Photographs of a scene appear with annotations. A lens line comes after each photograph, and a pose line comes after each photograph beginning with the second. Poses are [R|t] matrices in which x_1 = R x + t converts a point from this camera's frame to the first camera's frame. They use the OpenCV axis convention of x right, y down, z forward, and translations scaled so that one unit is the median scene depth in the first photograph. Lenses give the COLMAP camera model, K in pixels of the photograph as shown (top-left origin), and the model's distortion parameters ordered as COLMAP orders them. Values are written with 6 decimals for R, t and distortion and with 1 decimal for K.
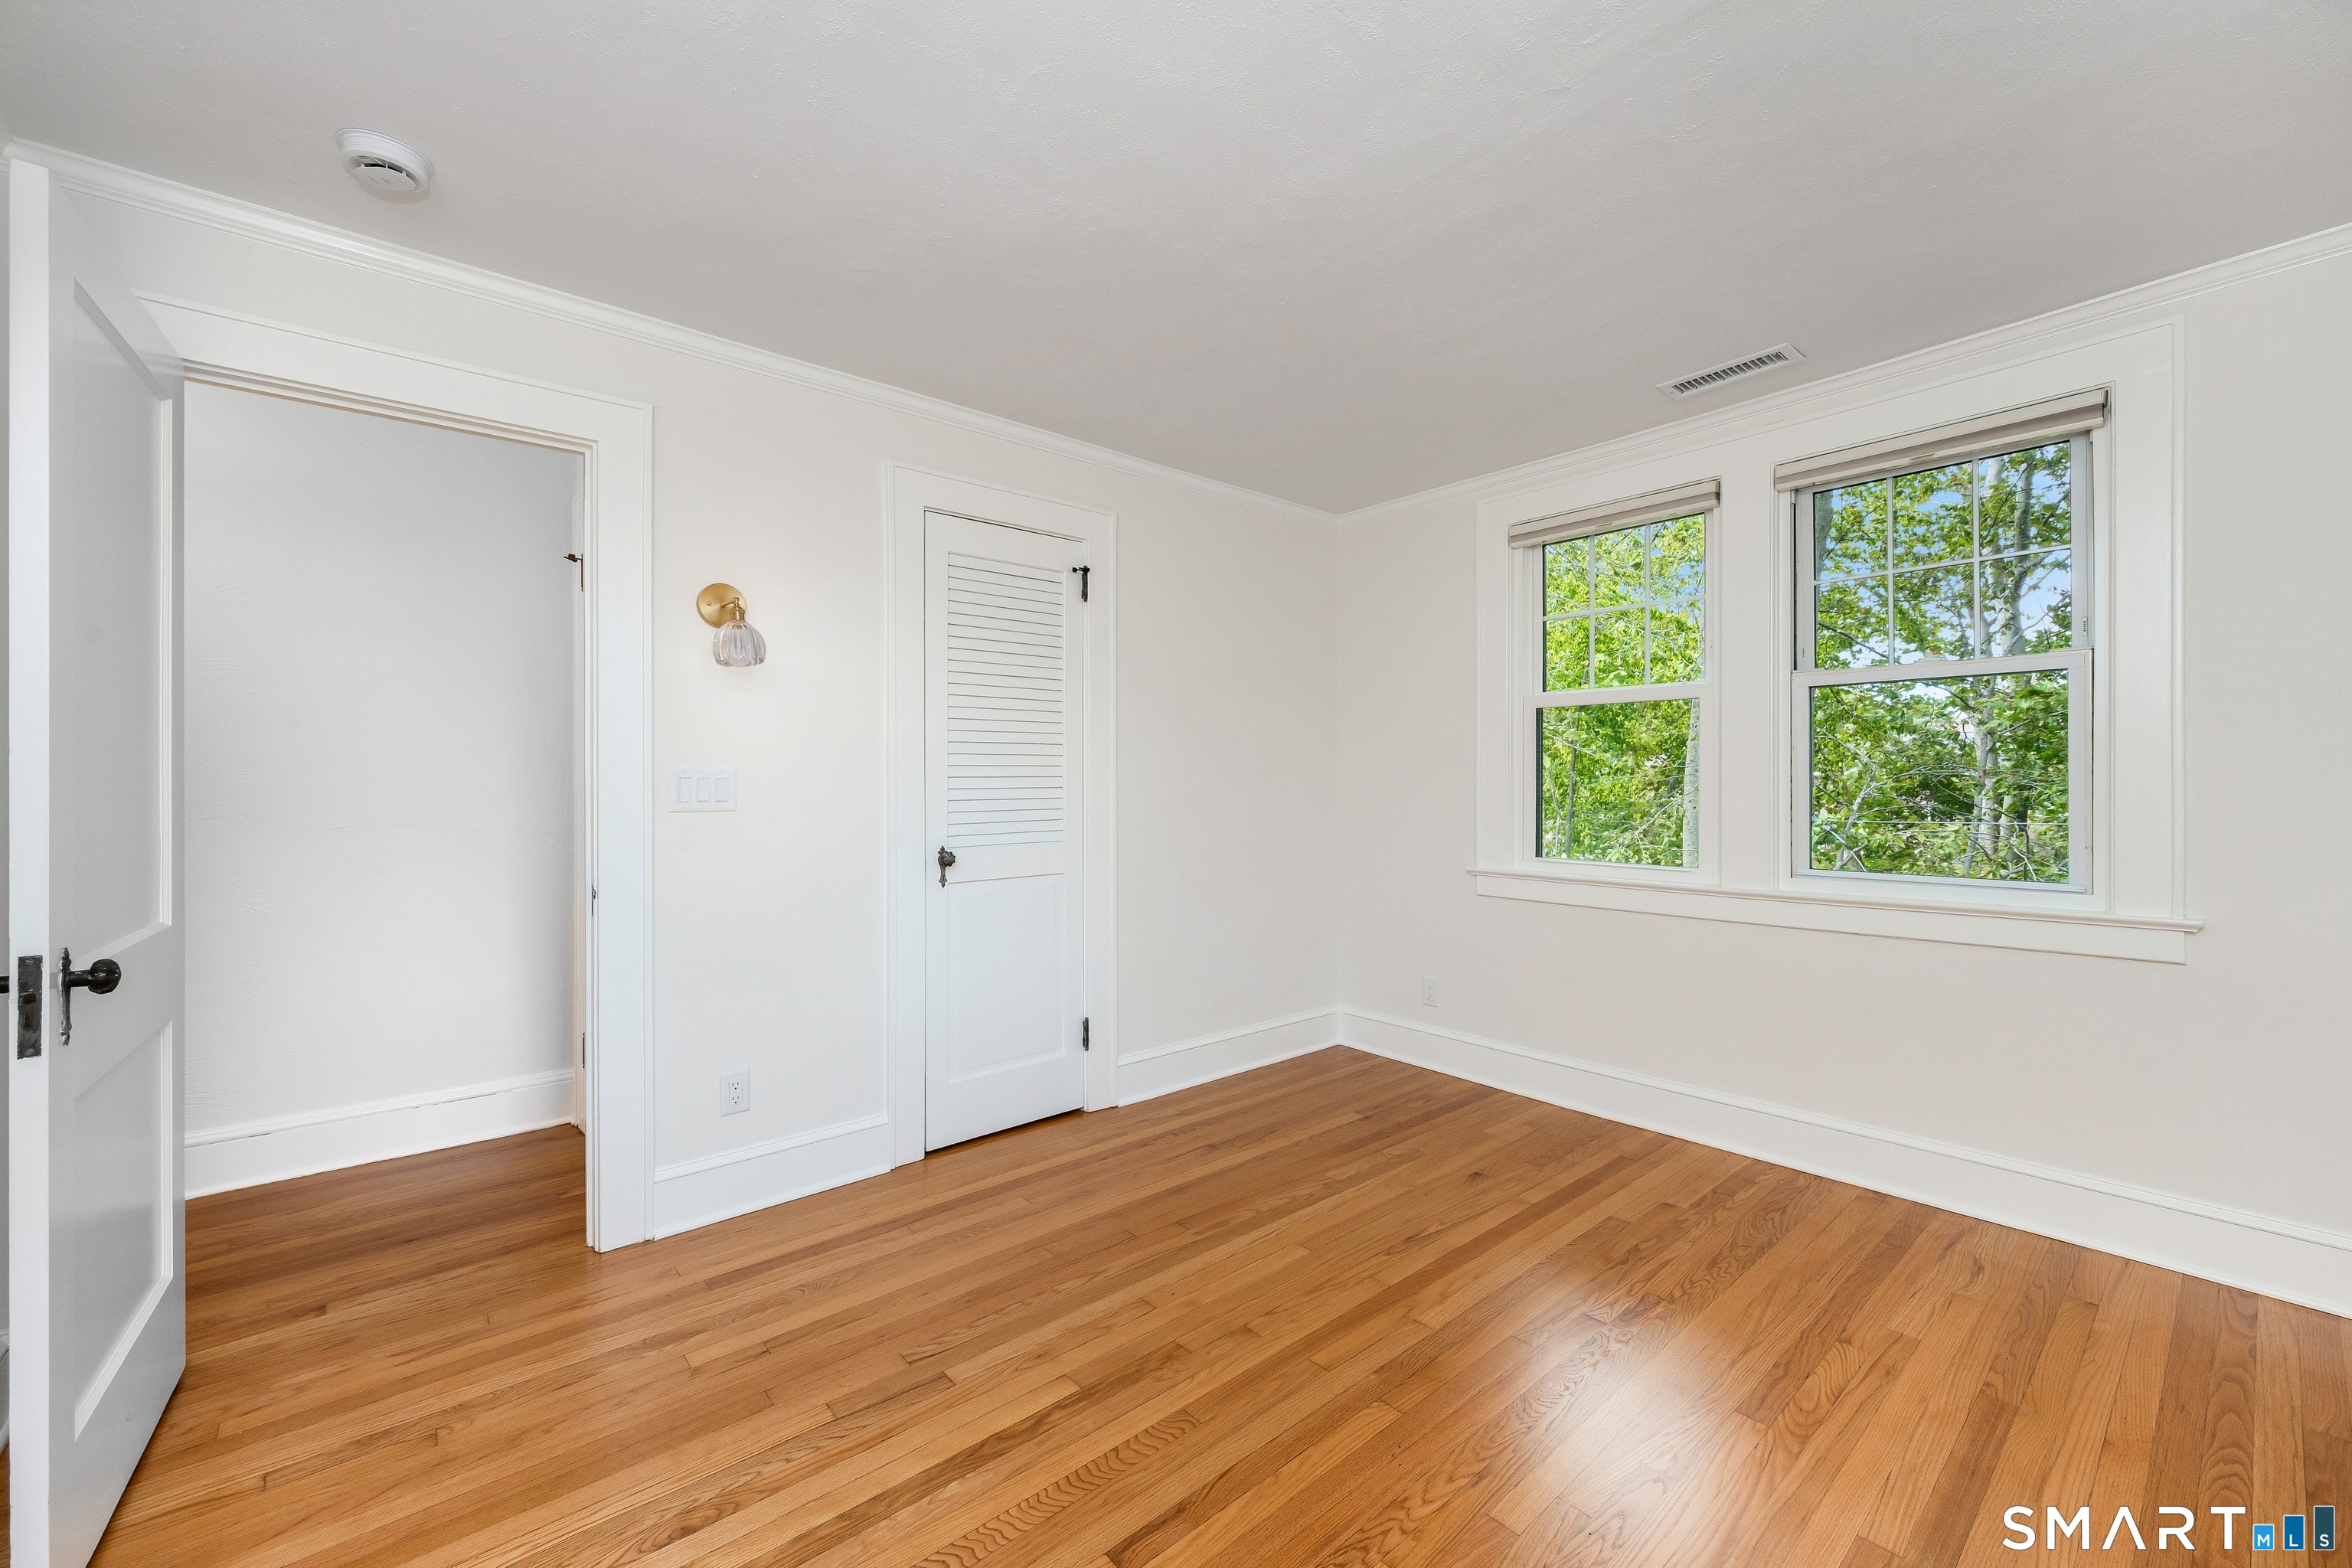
lens RADIAL K [[934.5, 0, 1181.0], [0, 934.5, 780.0], [0, 0, 1]] dist [-0.008757, -0.000266]
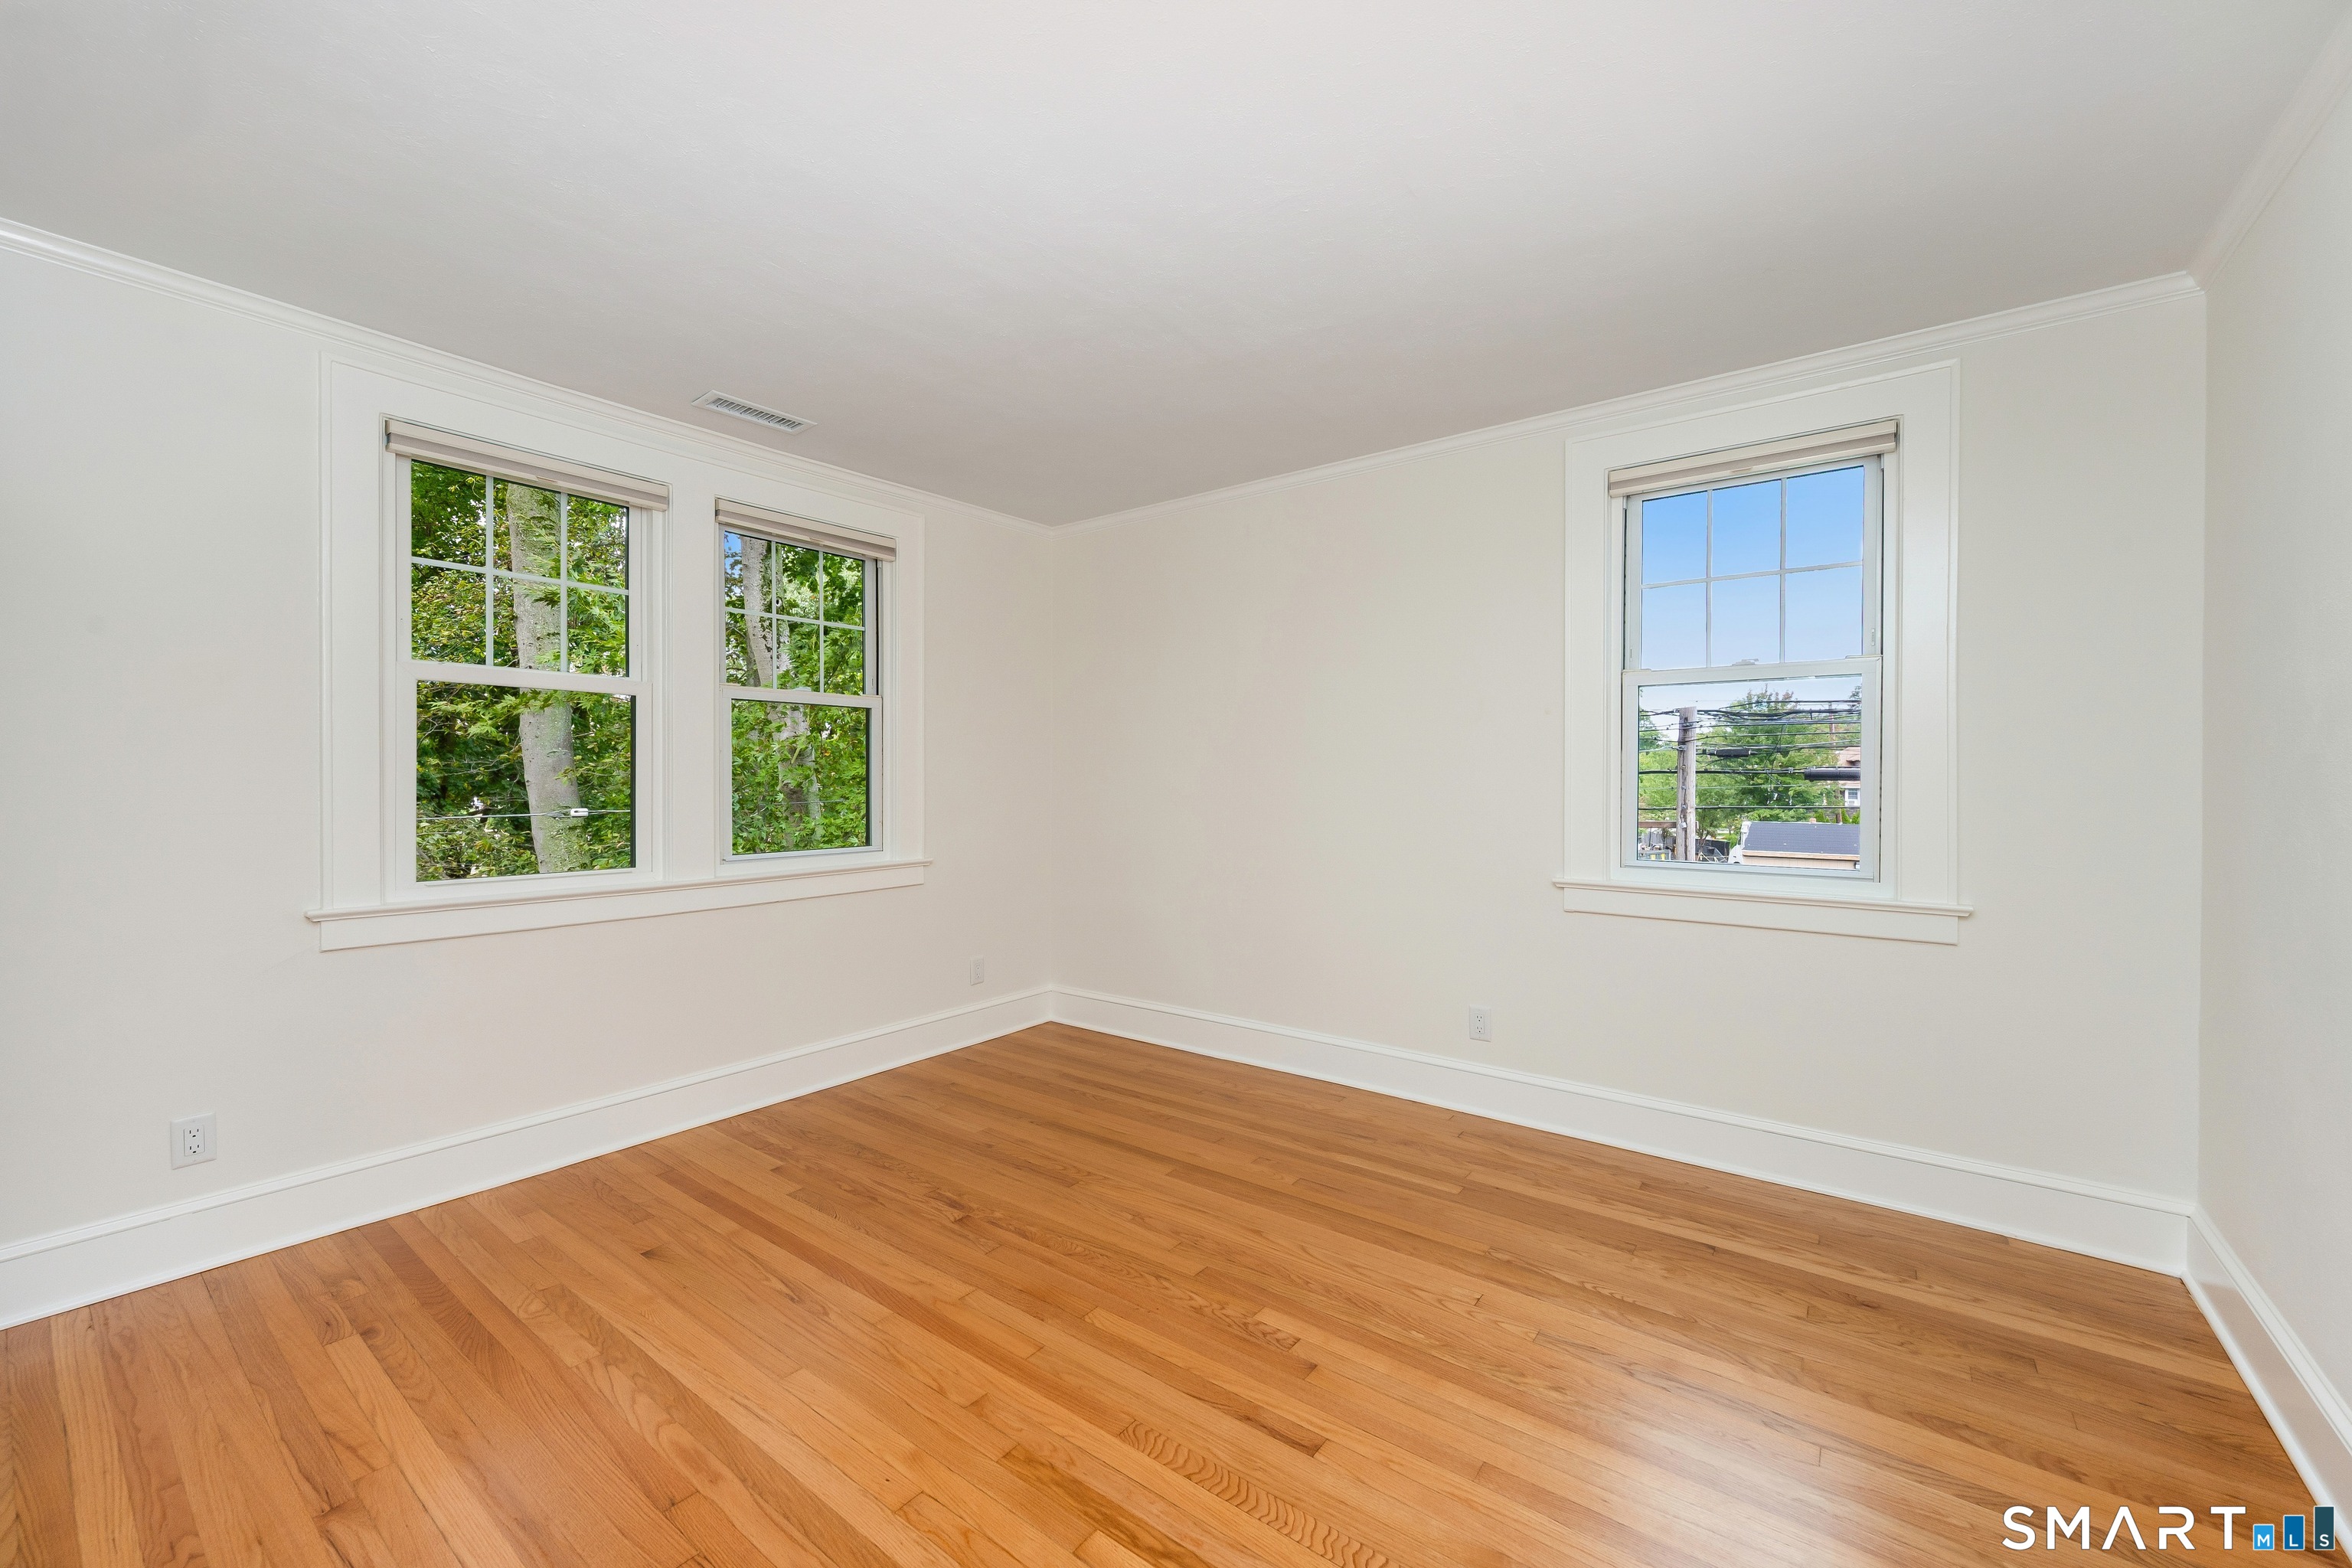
lens RADIAL K [[934.5, 0, 1179.6], [0, 934.5, 775.7], [0, 0, 1]] dist [-0.008757, -0.000266]
pose [[-0.220271, 0.004361, 0.975429, -0.639316], [0.000714, 0.999990, -0.004310, 0.002822], [-0.975439, -0.000253, -0.220272, 0.777545]]
